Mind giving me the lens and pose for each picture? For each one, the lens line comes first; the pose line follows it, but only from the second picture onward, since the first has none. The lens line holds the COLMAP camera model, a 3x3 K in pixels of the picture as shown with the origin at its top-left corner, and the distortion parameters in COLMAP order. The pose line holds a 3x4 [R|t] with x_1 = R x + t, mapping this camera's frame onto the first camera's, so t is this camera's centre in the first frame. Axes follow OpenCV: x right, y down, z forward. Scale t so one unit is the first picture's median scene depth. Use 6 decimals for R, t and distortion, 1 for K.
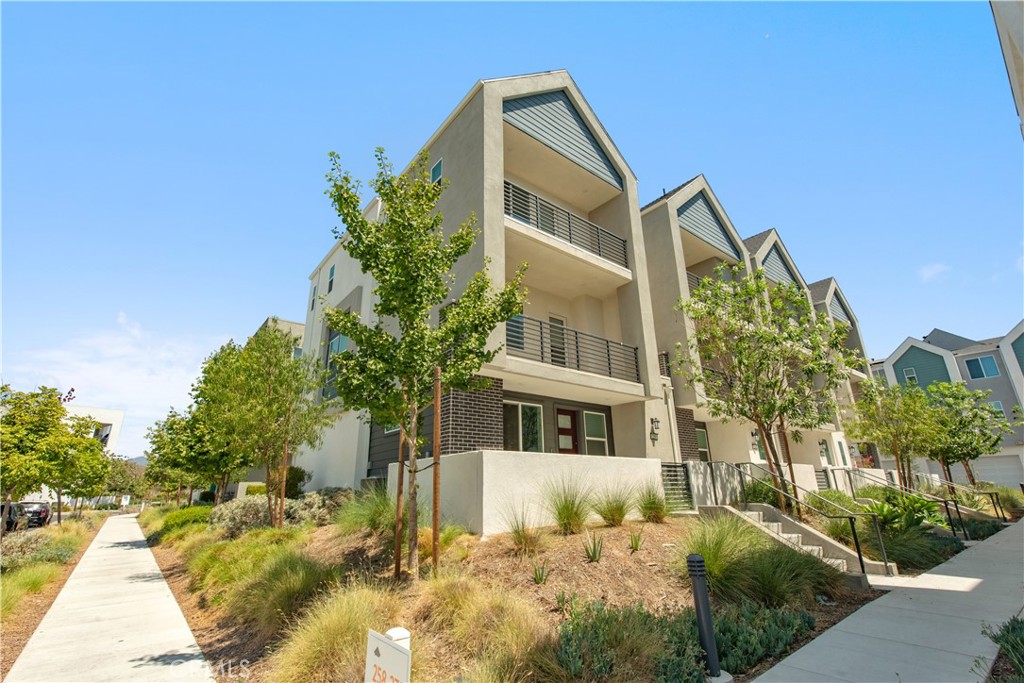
lens RADIAL K [[456.6, 0, 513.7], [0, 456.6, 340.4], [0, 0, 1]] dist [0.001160, 0.000046]
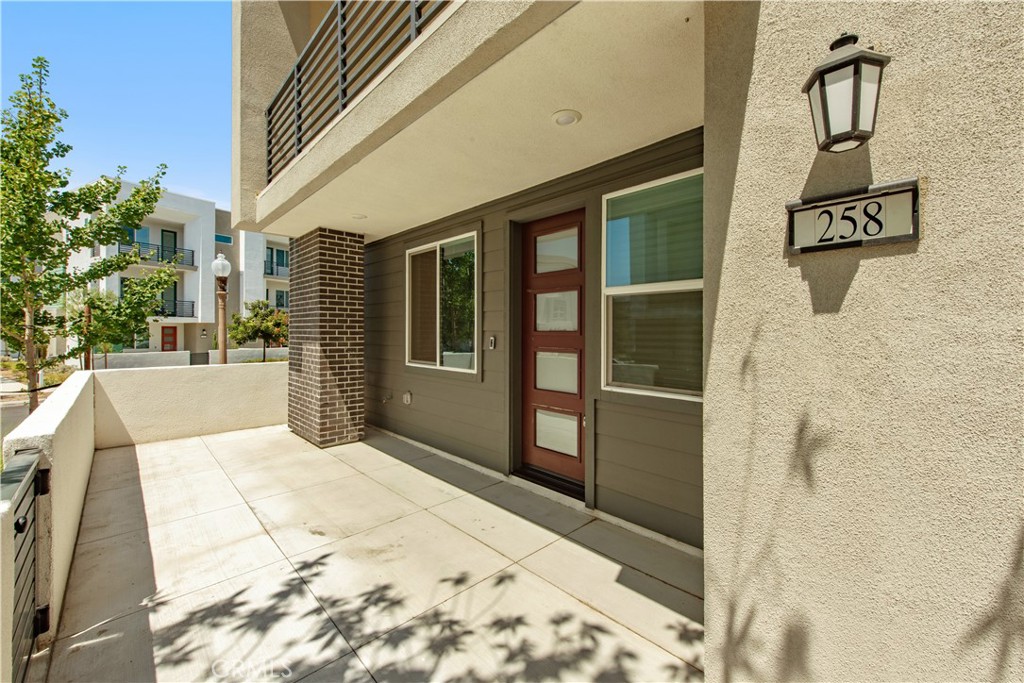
lens RADIAL K [[404.2, 0, 512.8], [0, 404.2, 335.2], [0, 0, 1]] dist [0.016070, -0.005108]
pose [[0.082055, 0.027166, -0.996257, 0.404251], [0.307048, 0.950316, 0.051203, 0.209184], [0.948150, -0.310100, 0.069637, 0.918942]]
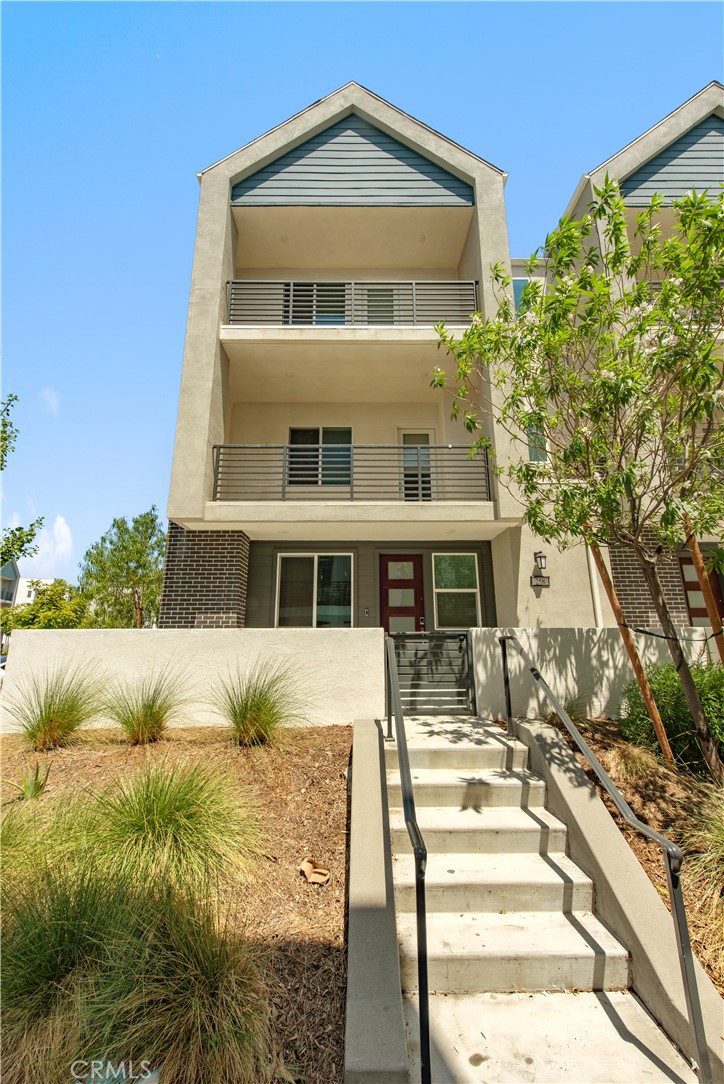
lens RADIAL K [[427.8, 0, 357.9], [0, 427.8, 542.3], [0, 0, 1]] dist [0.016070, -0.005108]
pose [[0.777887, -0.128042, -0.615222, 0.483922], [0.188202, 0.981553, 0.033679, 0.095228], [0.599560, -0.141984, 0.787635, 0.413916]]
